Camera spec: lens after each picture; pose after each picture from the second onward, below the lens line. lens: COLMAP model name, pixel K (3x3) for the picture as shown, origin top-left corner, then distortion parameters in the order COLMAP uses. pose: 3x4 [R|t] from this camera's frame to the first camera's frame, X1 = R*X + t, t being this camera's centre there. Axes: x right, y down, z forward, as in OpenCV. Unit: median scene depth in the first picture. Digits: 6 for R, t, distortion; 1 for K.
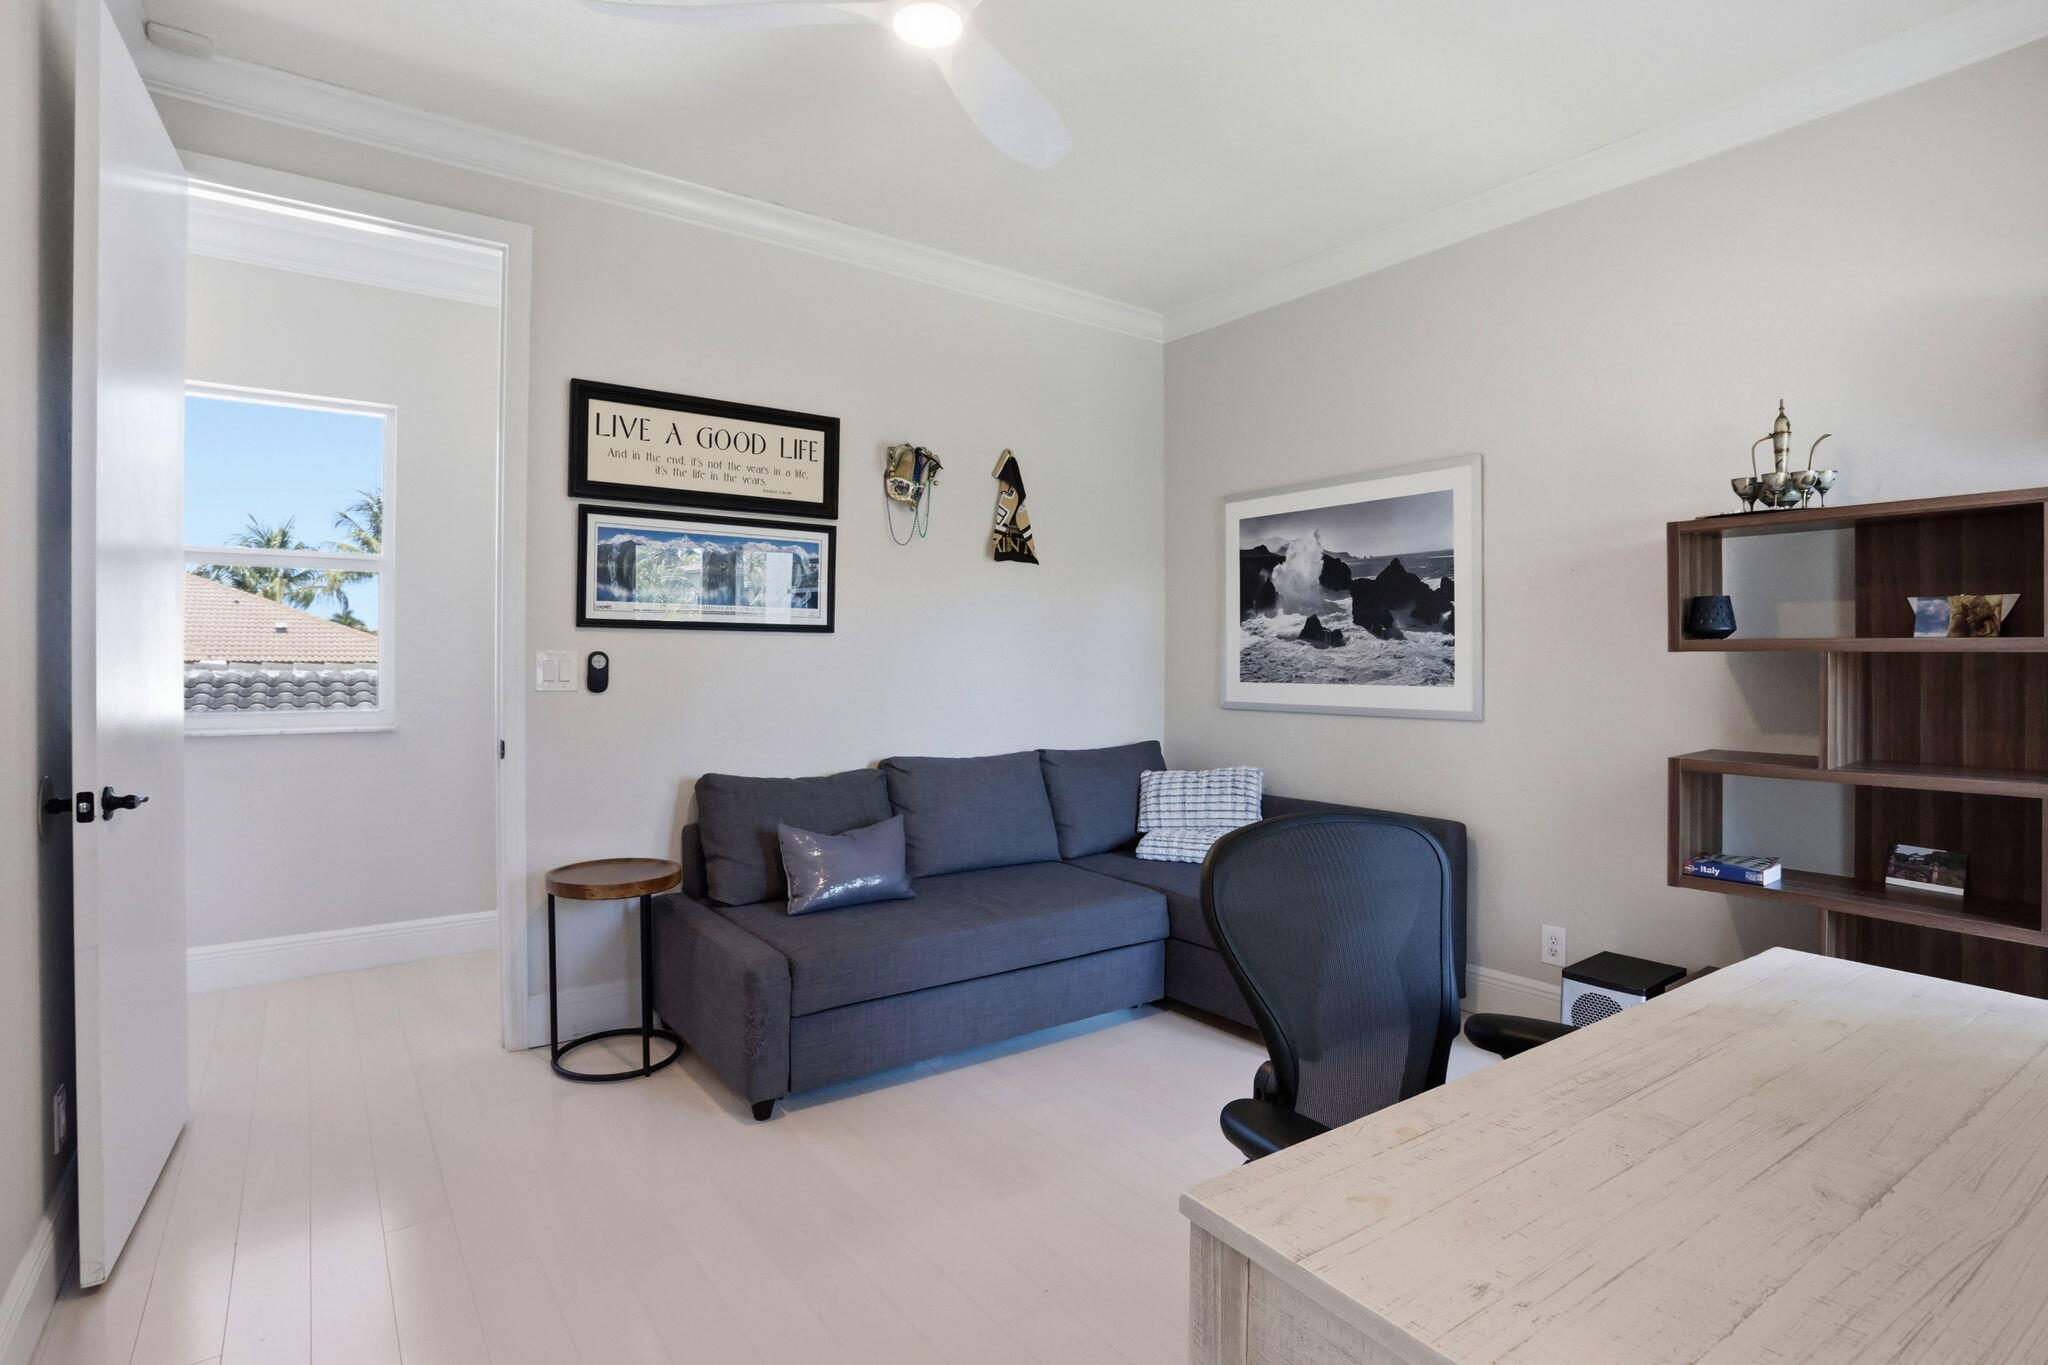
lens RADIAL K [[1027.3, 0, 1023.8], [0, 1027.3, 666.4], [0, 0, 1]] dist [0.001483, 0.000381]
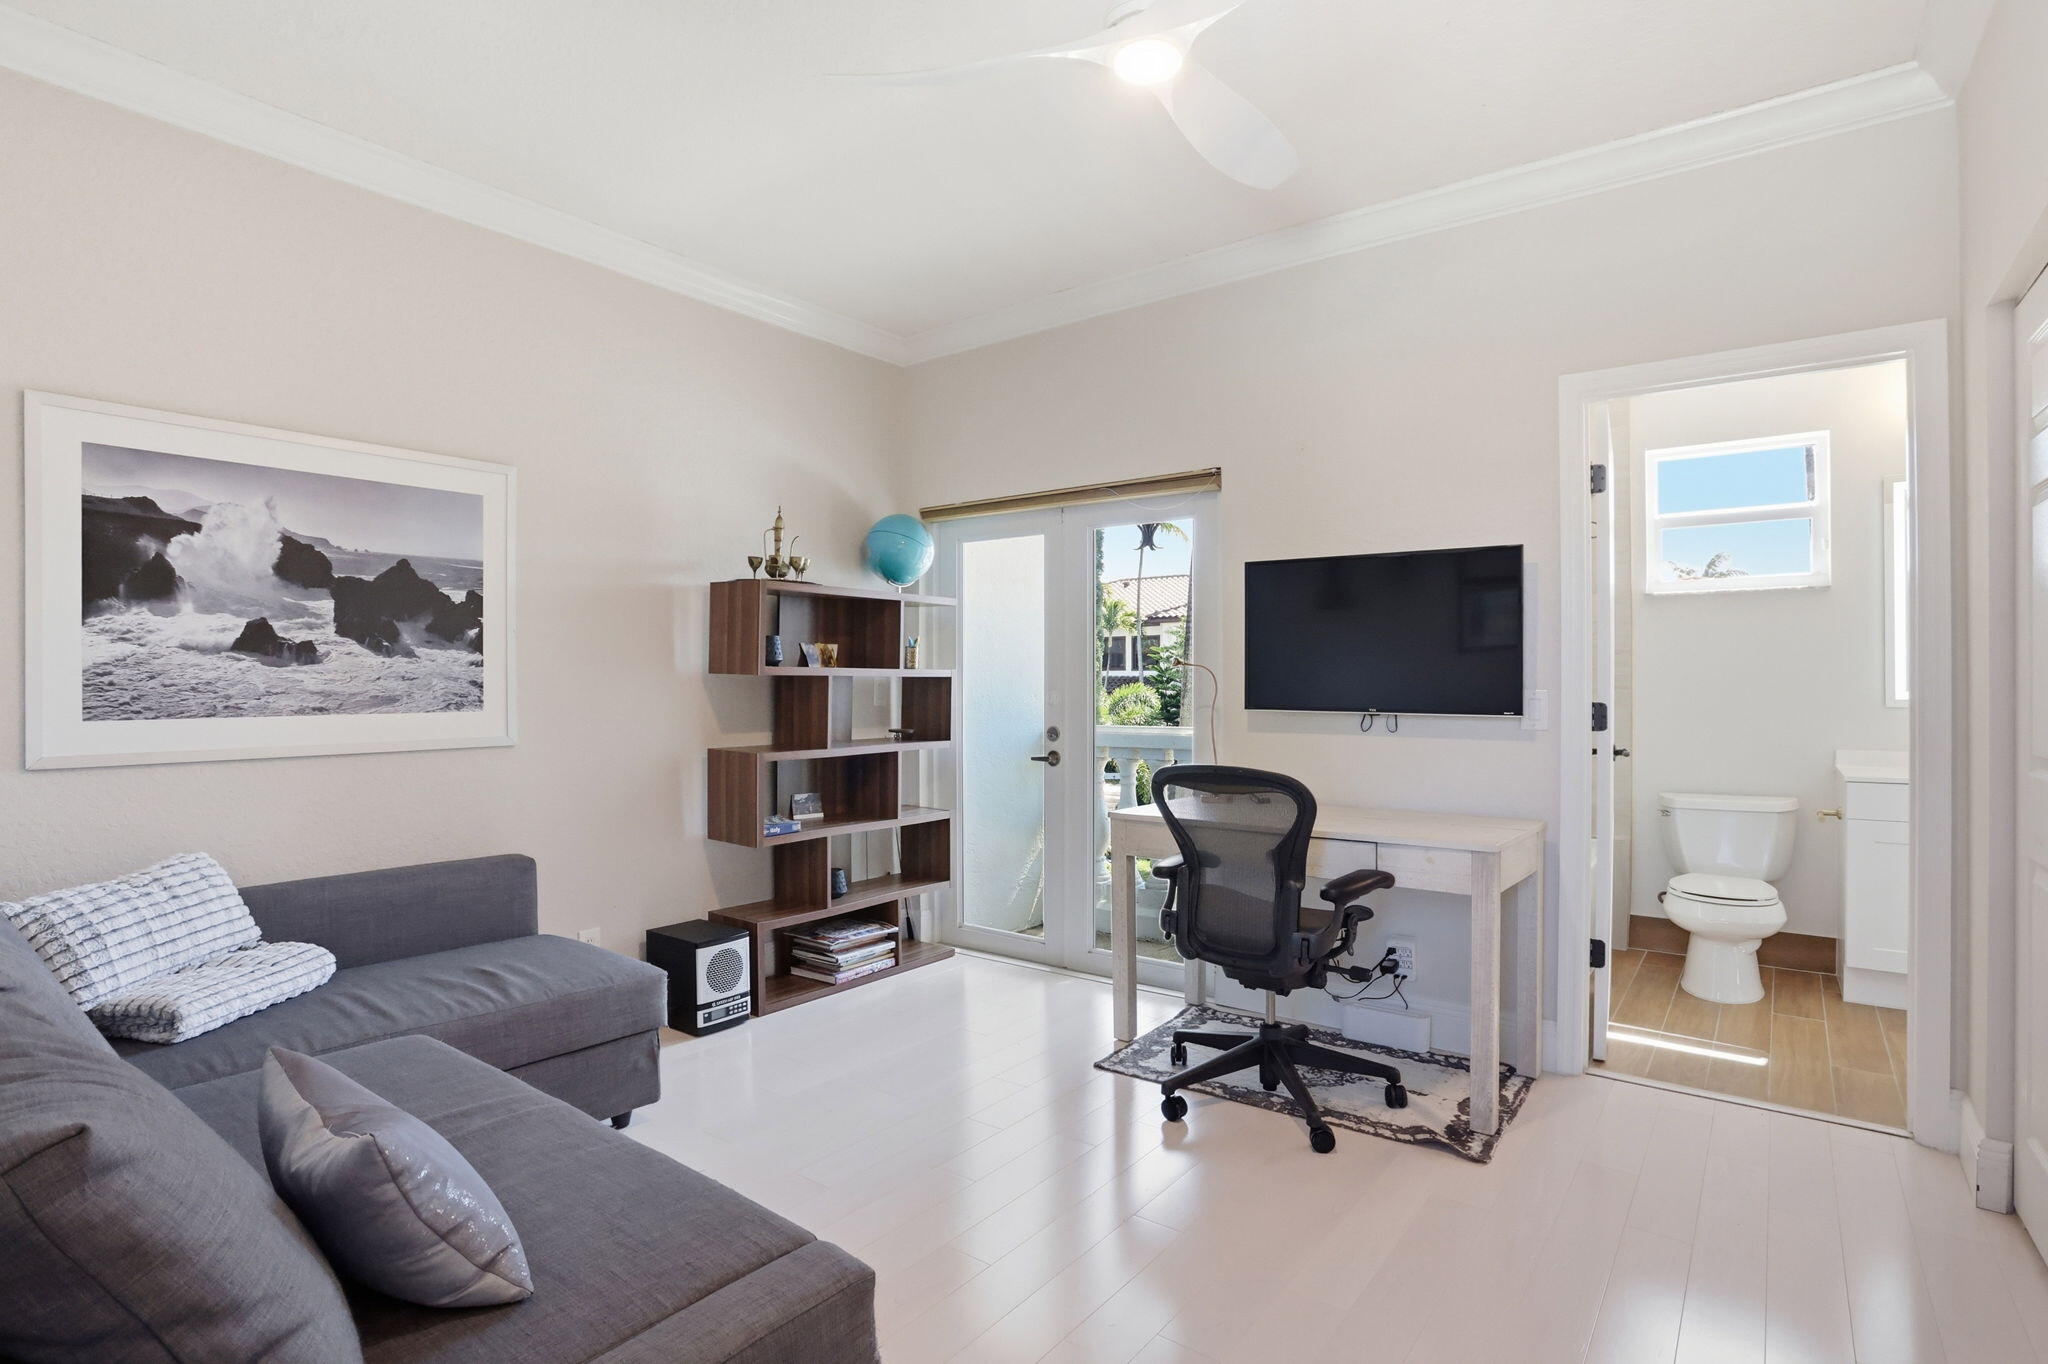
lens RADIAL K [[1078.9, 0, 1024.2], [0, 1078.9, 682.5], [0, 0, 1]] dist [-0.001727, -0.000344]
pose [[-0.266520, -0.004670, 0.963818, -0.578929], [0.005930, 0.999961, 0.006485, -0.008336], [-0.963811, 0.007444, -0.266482, 0.721617]]
